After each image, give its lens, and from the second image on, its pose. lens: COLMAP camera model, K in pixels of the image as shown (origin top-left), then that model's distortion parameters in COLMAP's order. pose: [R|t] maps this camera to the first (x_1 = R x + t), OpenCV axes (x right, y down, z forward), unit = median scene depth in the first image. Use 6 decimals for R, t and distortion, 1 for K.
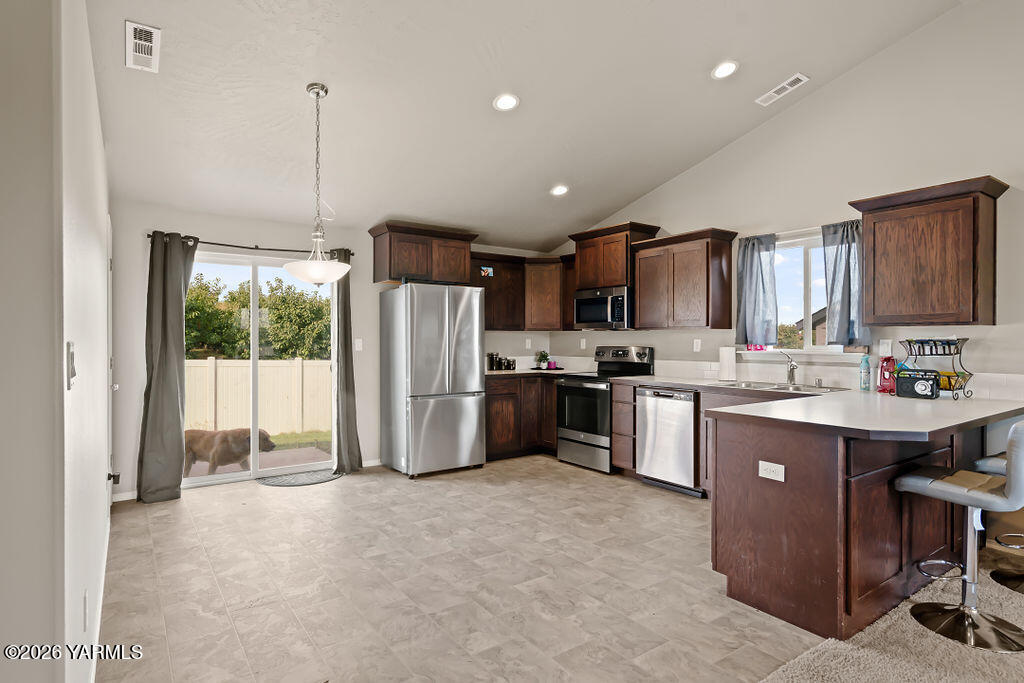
lens RADIAL K [[565.6, 0, 507.0], [0, 565.6, 341.1], [0, 0, 1]] dist [0.003884, 0.000592]
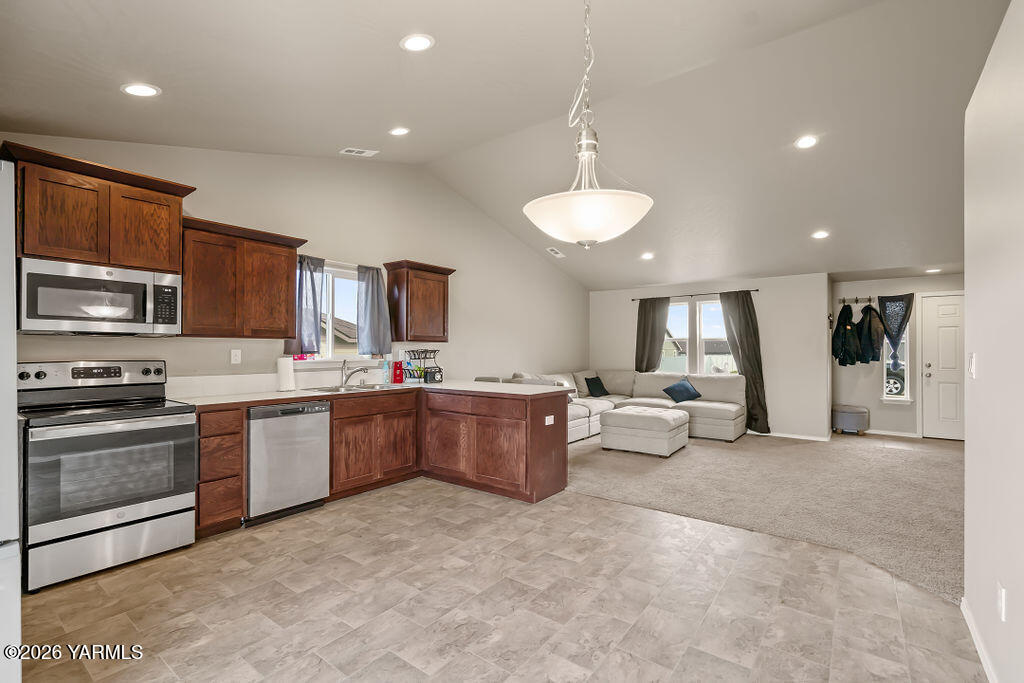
lens RADIAL K [[464.8, 0, 508.0], [0, 464.8, 346.2], [0, 0, 1]] dist [0.003801, -0.000228]
pose [[-0.319918, 0.003913, 0.947437, -0.614915], [-0.000804, 0.999990, -0.004402, -0.007406], [-0.947445, -0.002170, -0.319911, 1.042271]]
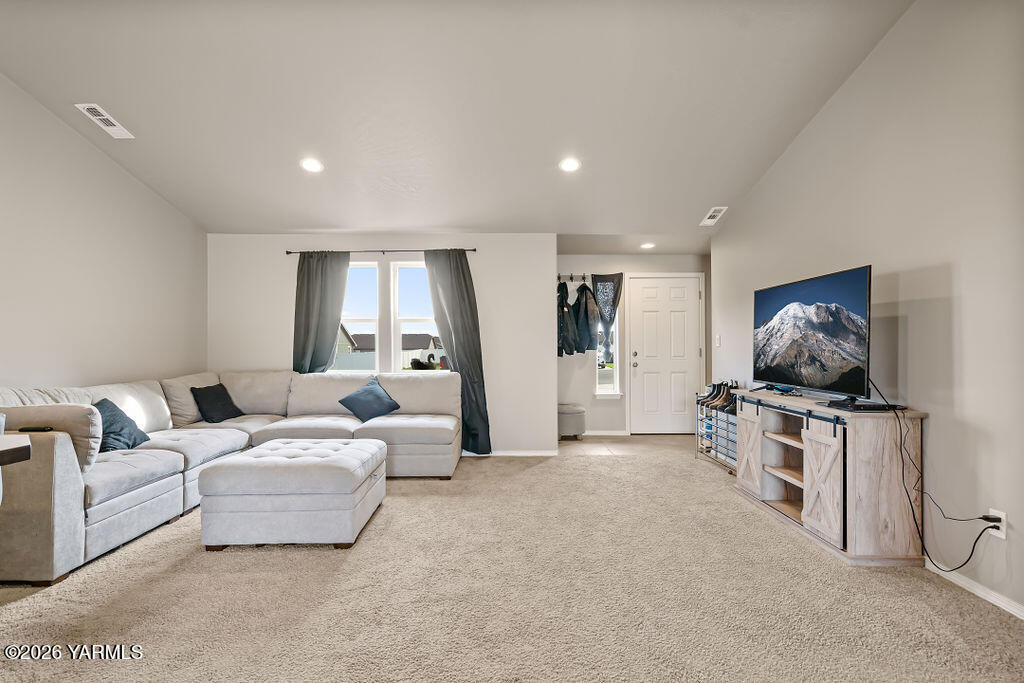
lens RADIAL K [[494.1, 0, 514.8], [0, 494.1, 345.7], [0, 0, 1]] dist [0.000739, 0.000181]
pose [[-0.839281, 0.001326, 0.543696, -0.274933], [0.001930, 0.999998, 0.000542, 0.012090], [-0.543694, 0.001504, -0.839282, 0.792068]]
